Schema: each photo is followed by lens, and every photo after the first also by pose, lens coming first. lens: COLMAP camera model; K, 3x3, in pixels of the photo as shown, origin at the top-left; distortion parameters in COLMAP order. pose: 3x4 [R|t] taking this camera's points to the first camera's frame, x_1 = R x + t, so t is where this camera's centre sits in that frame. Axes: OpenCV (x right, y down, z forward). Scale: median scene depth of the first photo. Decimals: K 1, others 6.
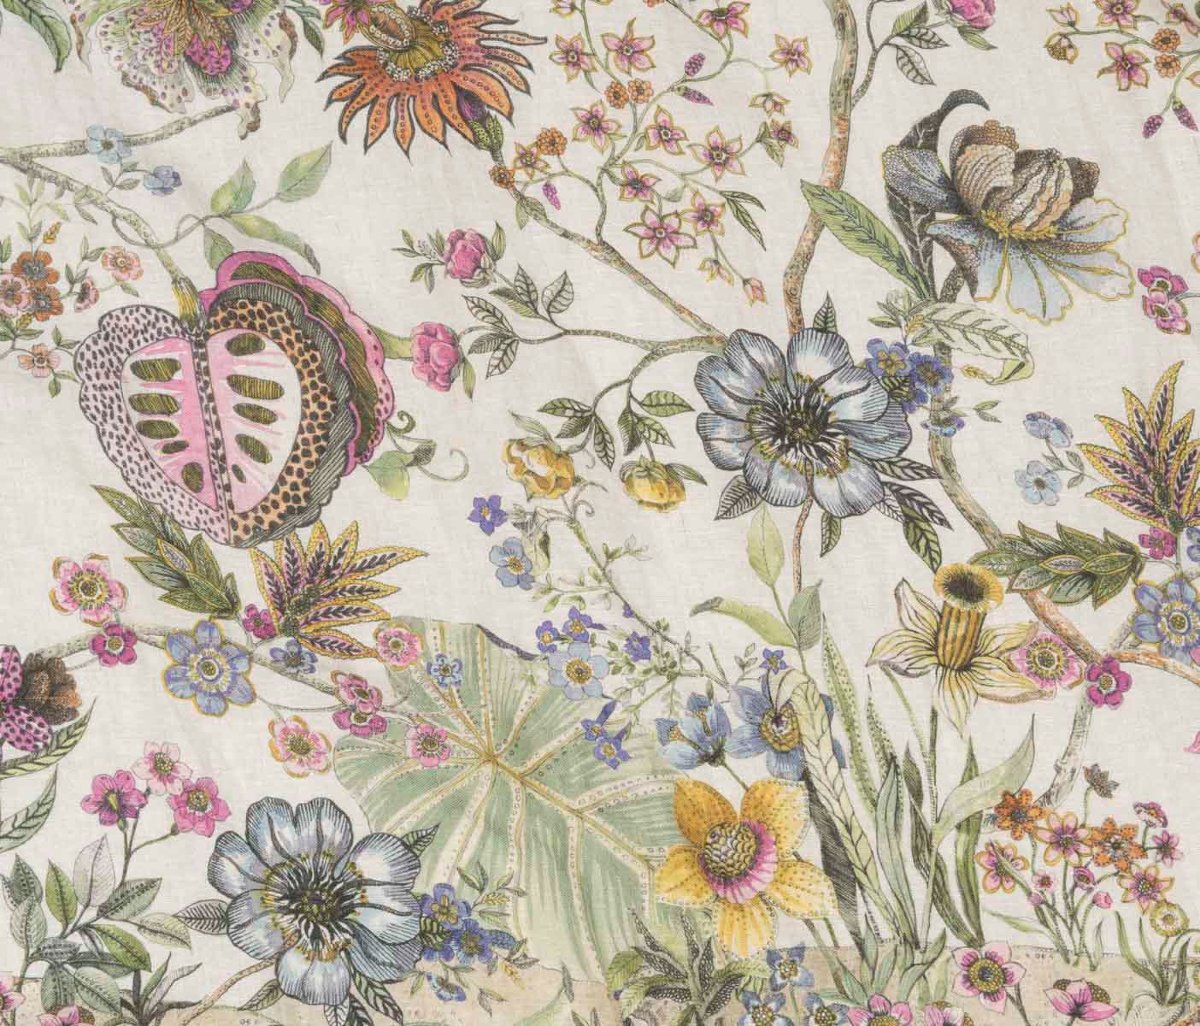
lens RADIAL K [[2425.9, 0, 600.0], [0, 2425.9, 513.0], [0, 0, 1]] dist [0.012788, -0.091521]
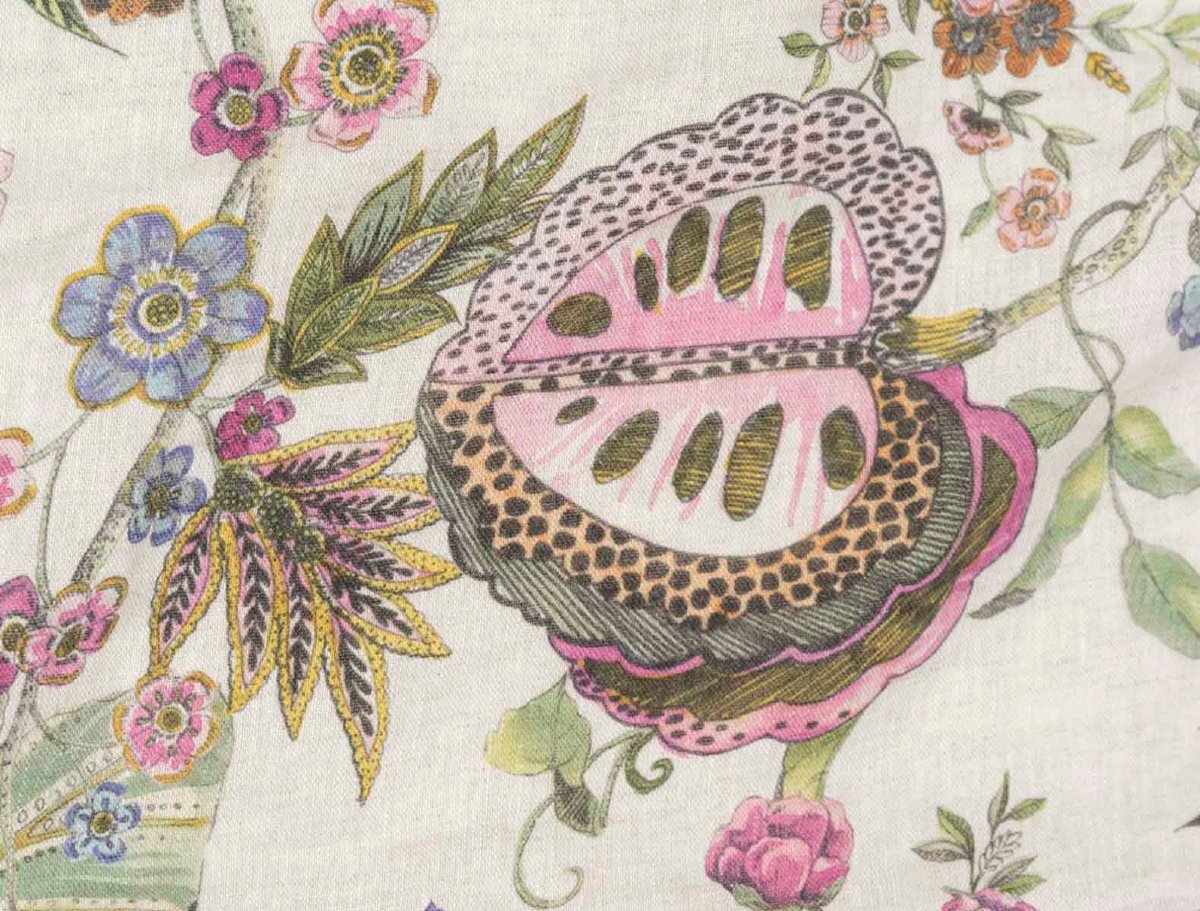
lens RADIAL K [[2740.6, 0, 600.0], [0, 2740.6, 455.5], [0, 0, 1]] dist [0.029291, 0.111873]
pose [[-0.101633, 0.994130, -0.037097, -0.120993], [-0.991397, -0.104304, -0.079068, 0.020215], [-0.082473, 0.028742, 0.996179, 0.472385]]
